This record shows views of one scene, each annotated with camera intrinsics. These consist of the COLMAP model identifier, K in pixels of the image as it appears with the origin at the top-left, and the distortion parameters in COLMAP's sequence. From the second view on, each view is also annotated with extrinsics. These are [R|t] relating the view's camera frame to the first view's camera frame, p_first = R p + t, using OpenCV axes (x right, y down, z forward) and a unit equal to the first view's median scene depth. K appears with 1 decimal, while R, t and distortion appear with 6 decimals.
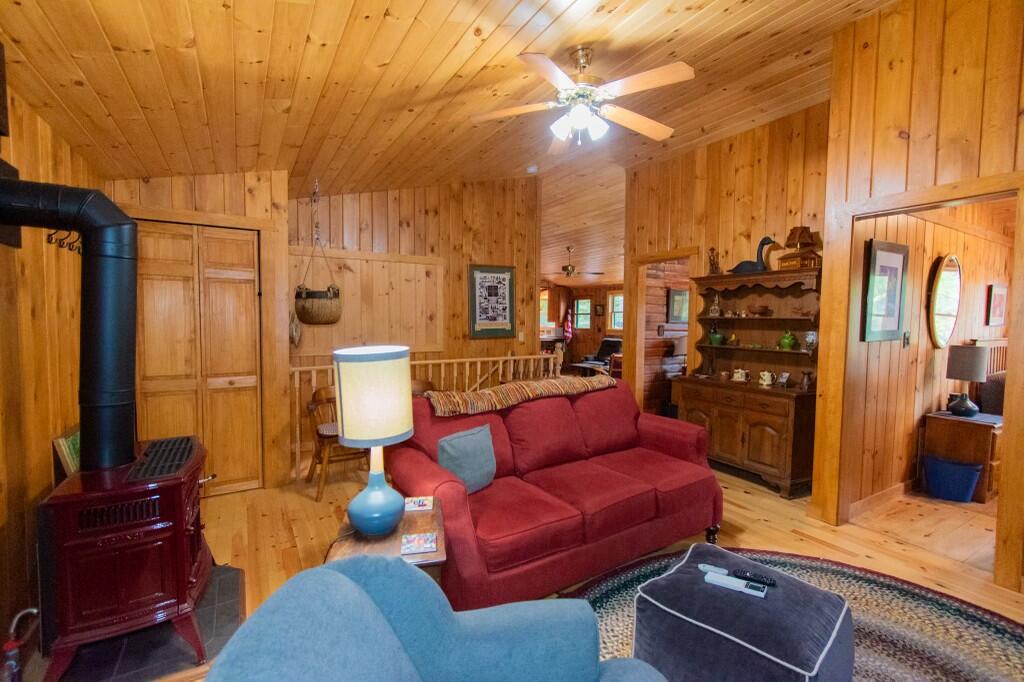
lens RADIAL K [[450.6, 0, 516.1], [0, 450.6, 337.5], [0, 0, 1]] dist [-0.000256, -0.000601]
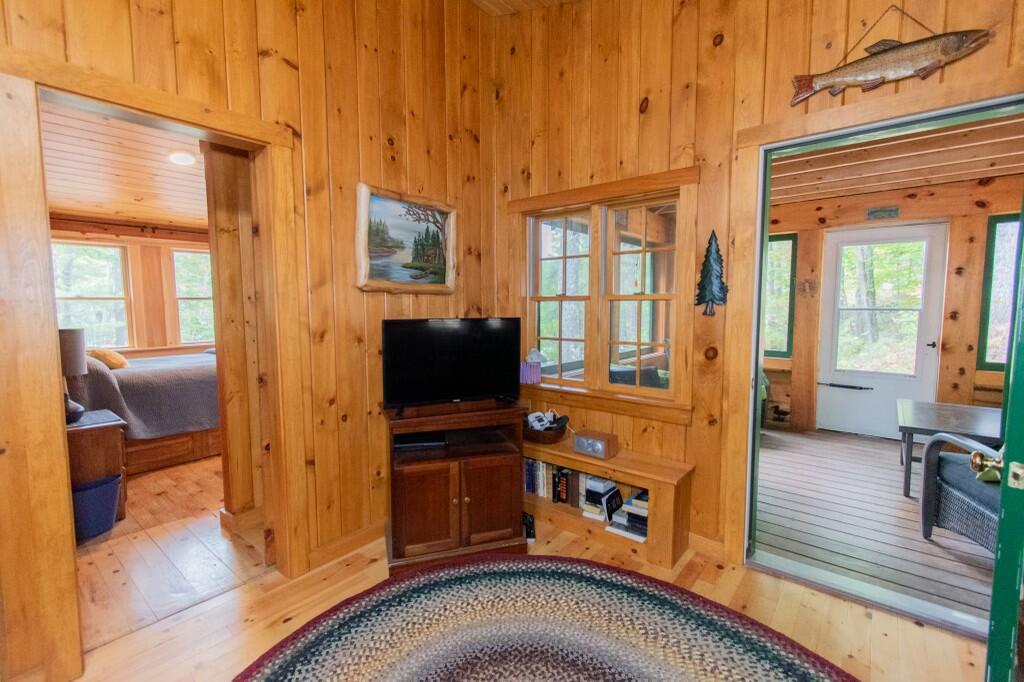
lens RADIAL K [[450.5, 0, 516.2], [0, 450.5, 338.2], [0, 0, 1]] dist [-0.000734, 0.000005]
pose [[-0.329727, -0.085555, 0.940192, 0.081172], [0.039780, 0.993742, 0.104379, -0.019185], [-0.943238, 0.071817, -0.324260, 0.761923]]
